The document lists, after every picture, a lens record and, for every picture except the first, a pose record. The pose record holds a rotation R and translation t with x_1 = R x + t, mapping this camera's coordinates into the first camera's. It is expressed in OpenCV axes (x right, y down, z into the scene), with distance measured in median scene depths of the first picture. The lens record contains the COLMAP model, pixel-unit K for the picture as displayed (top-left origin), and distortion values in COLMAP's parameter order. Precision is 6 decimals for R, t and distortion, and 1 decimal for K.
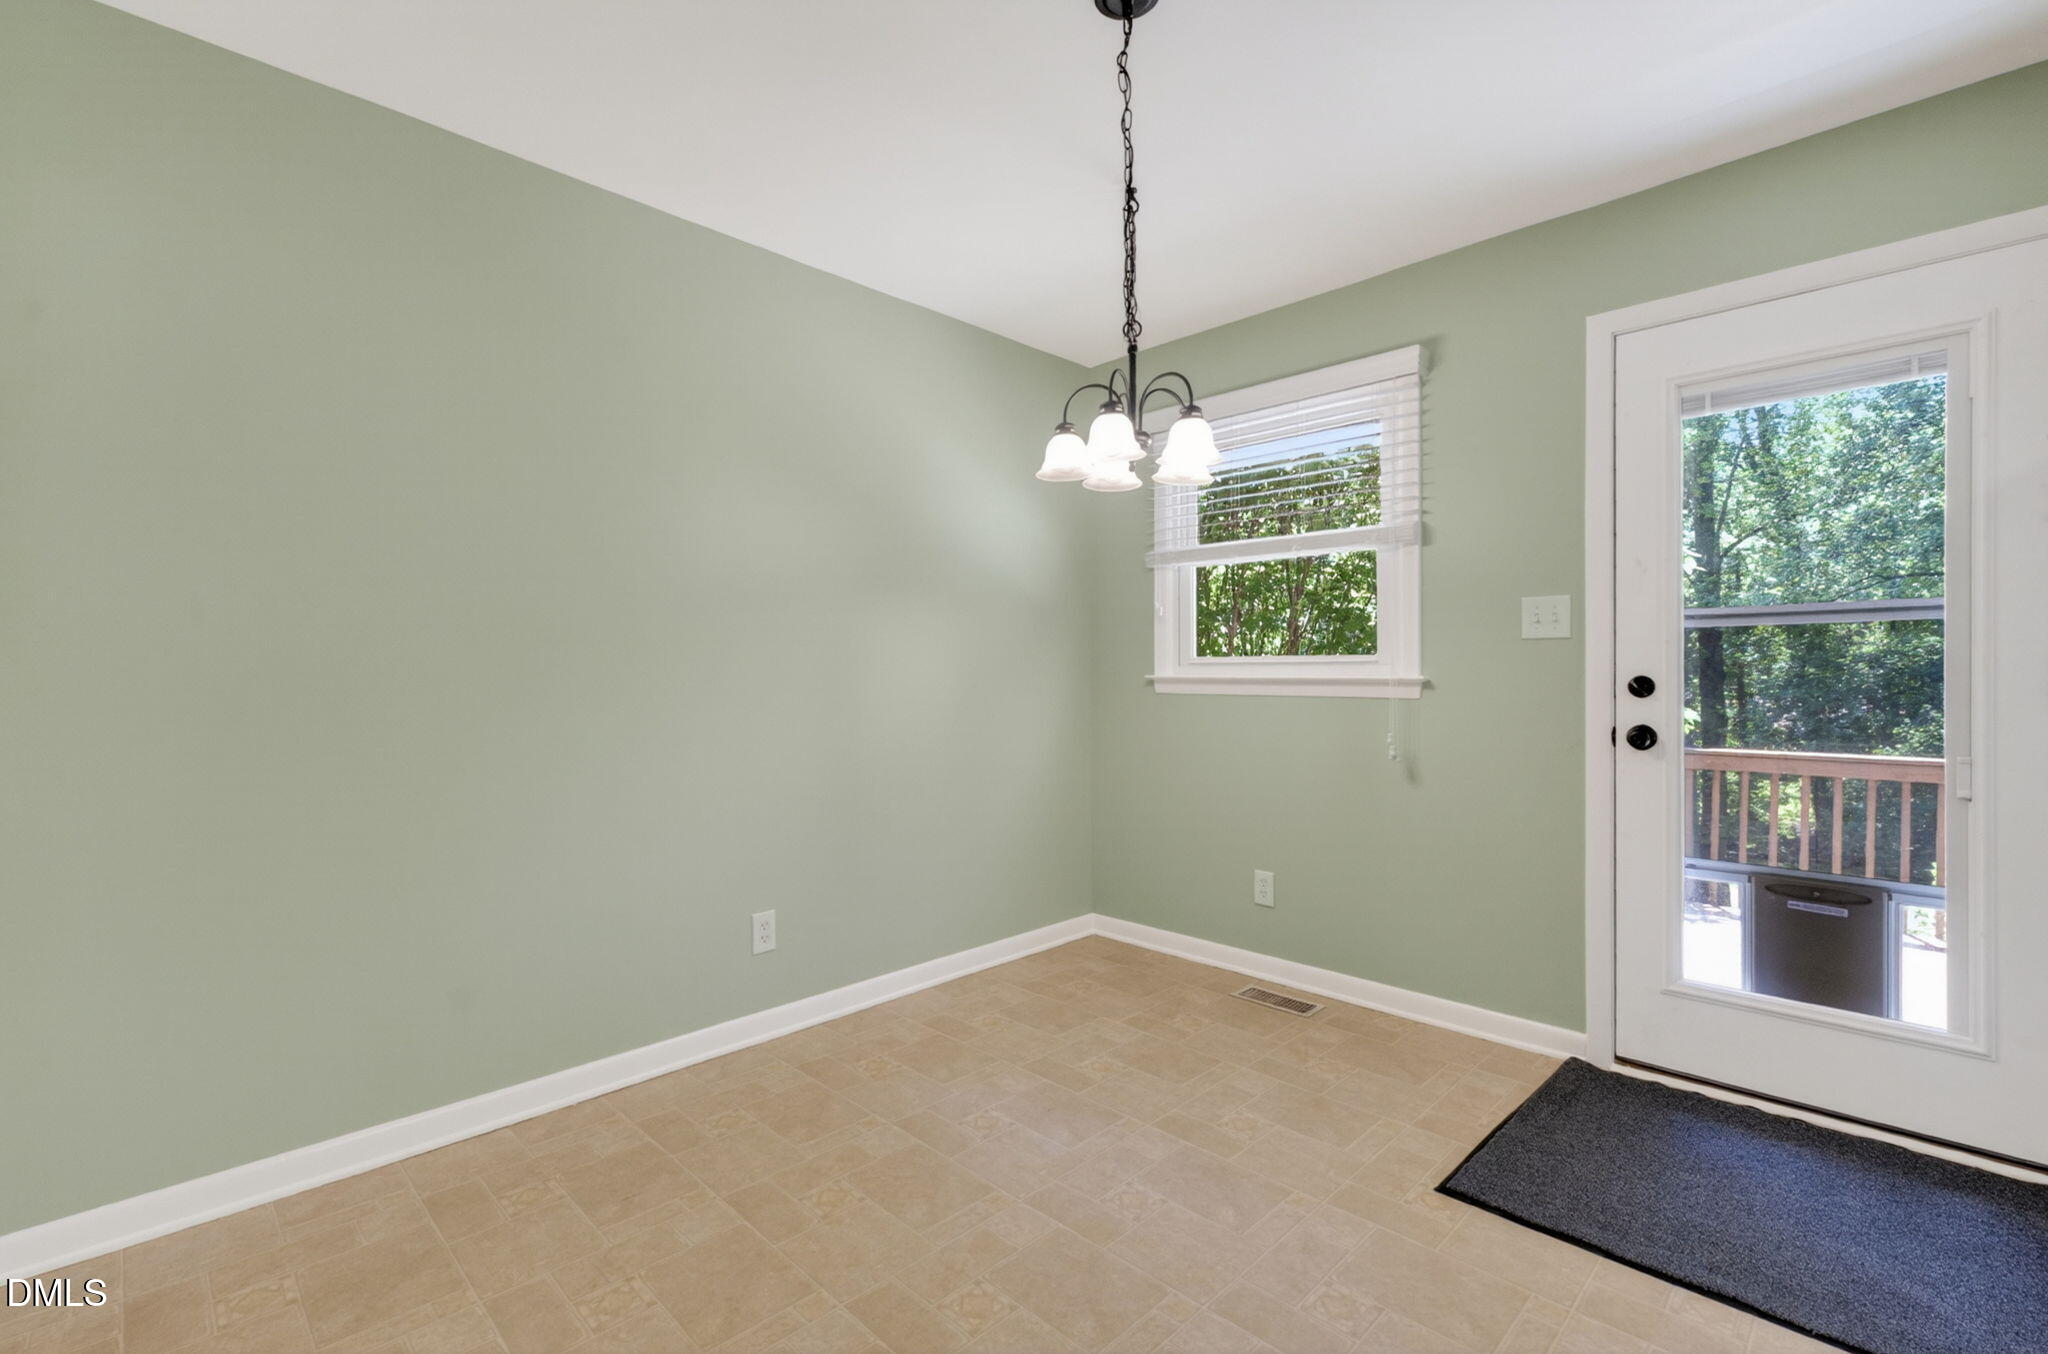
lens RADIAL K [[918.8, 0, 985.0], [0, 918.8, 677.0], [0, 0, 1]] dist [0.004960, 0.000156]
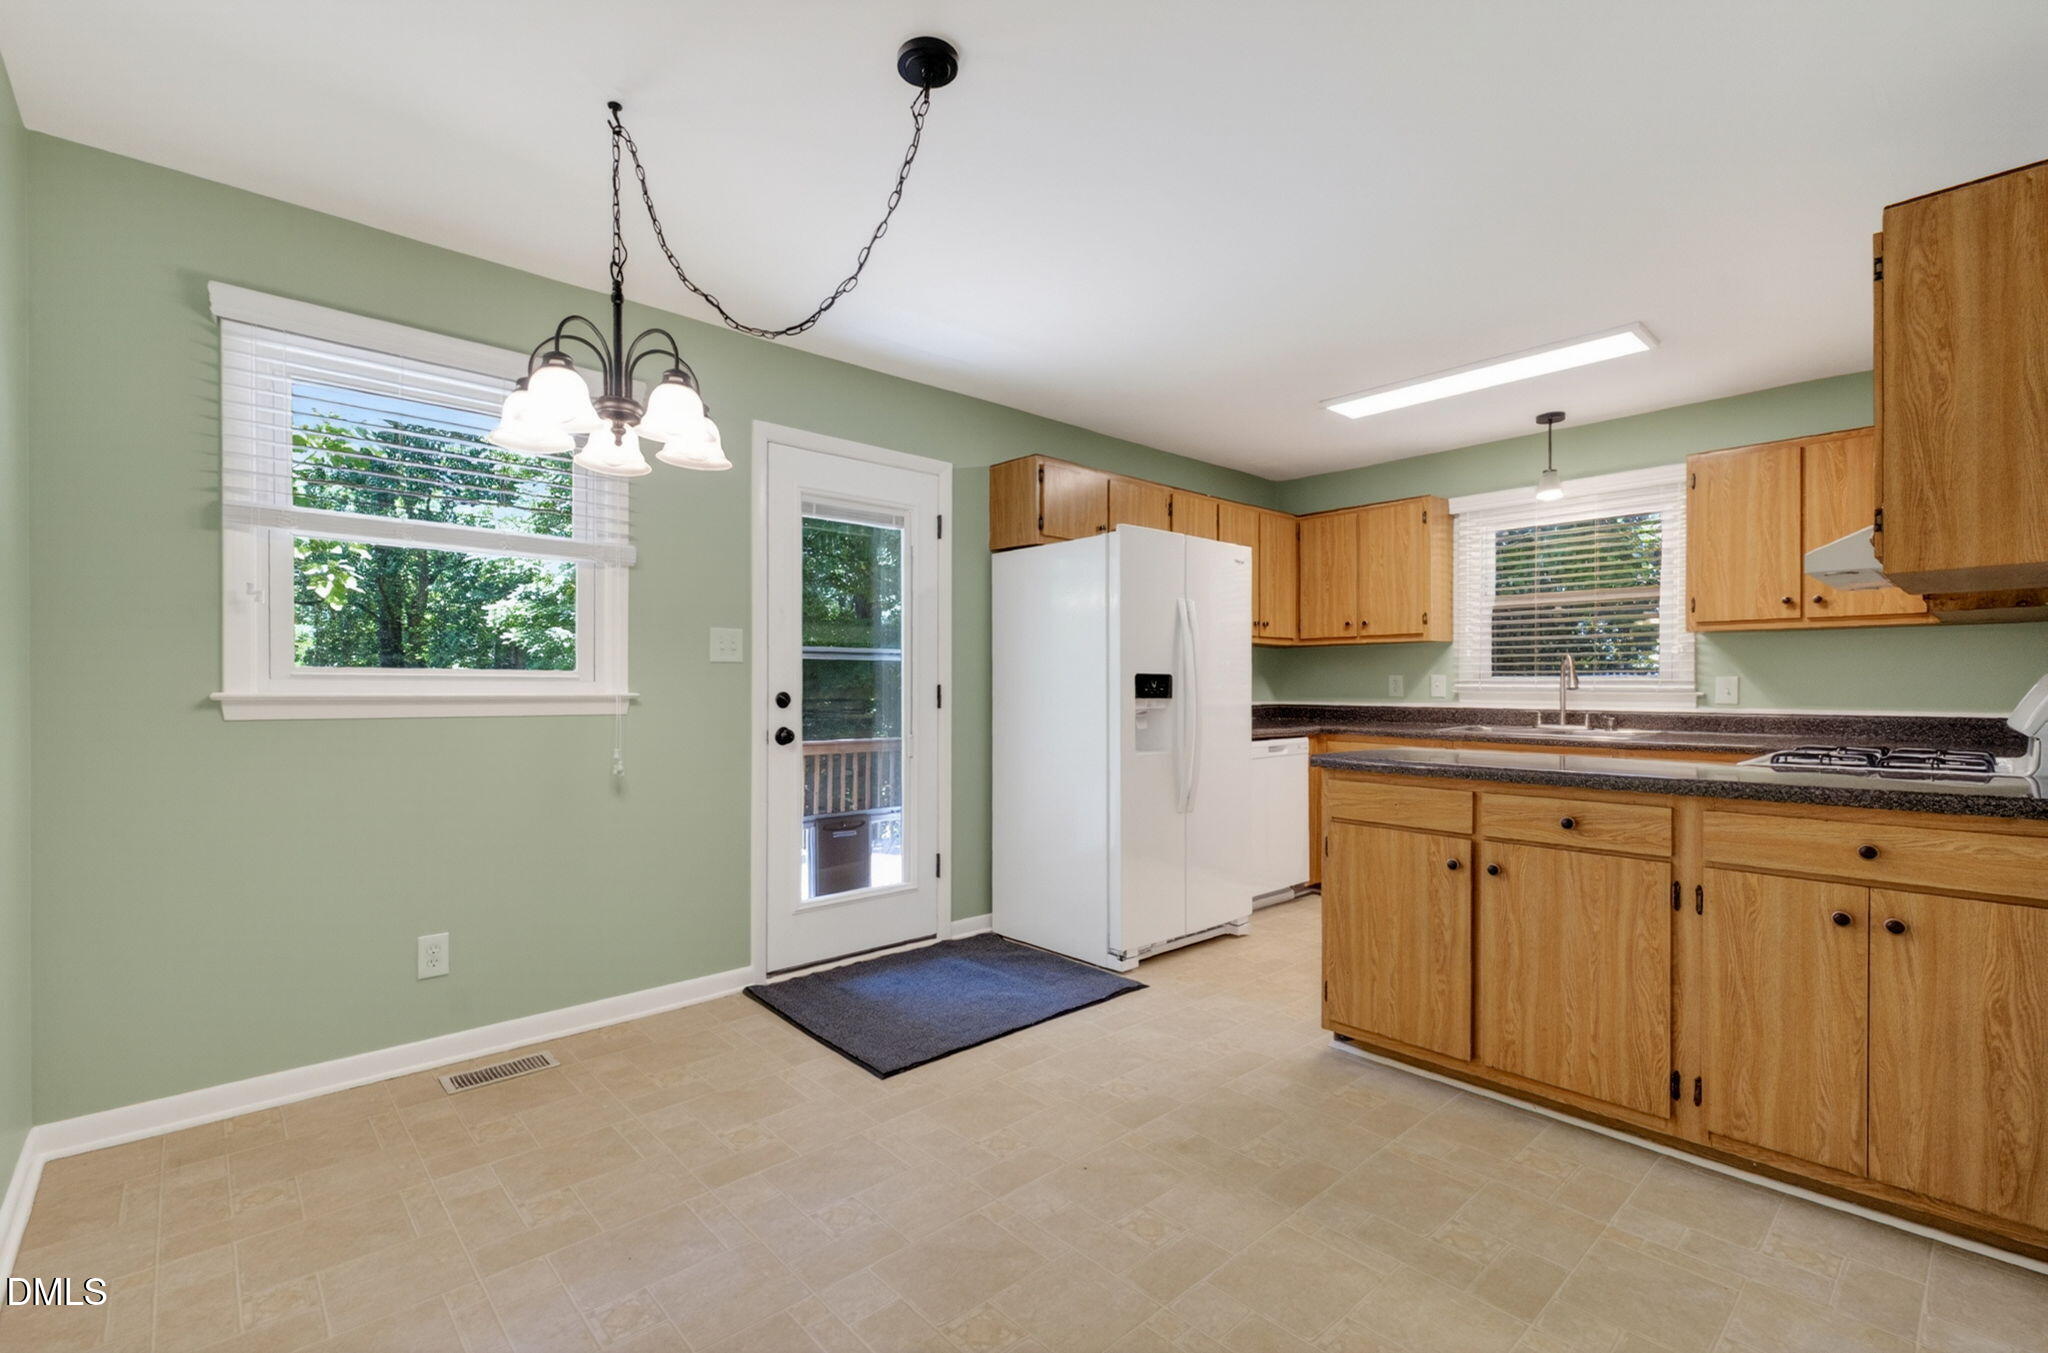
lens RADIAL K [[897.7, 0, 1020.7], [0, 897.7, 690.8], [0, 0, 1]] dist [0.002851, -0.000079]
pose [[0.001745, -0.001217, 0.999998, -0.576698], [0.001611, 0.999998, 0.001214, -0.004146], [-0.999997, 0.001609, 0.001747, 0.567902]]
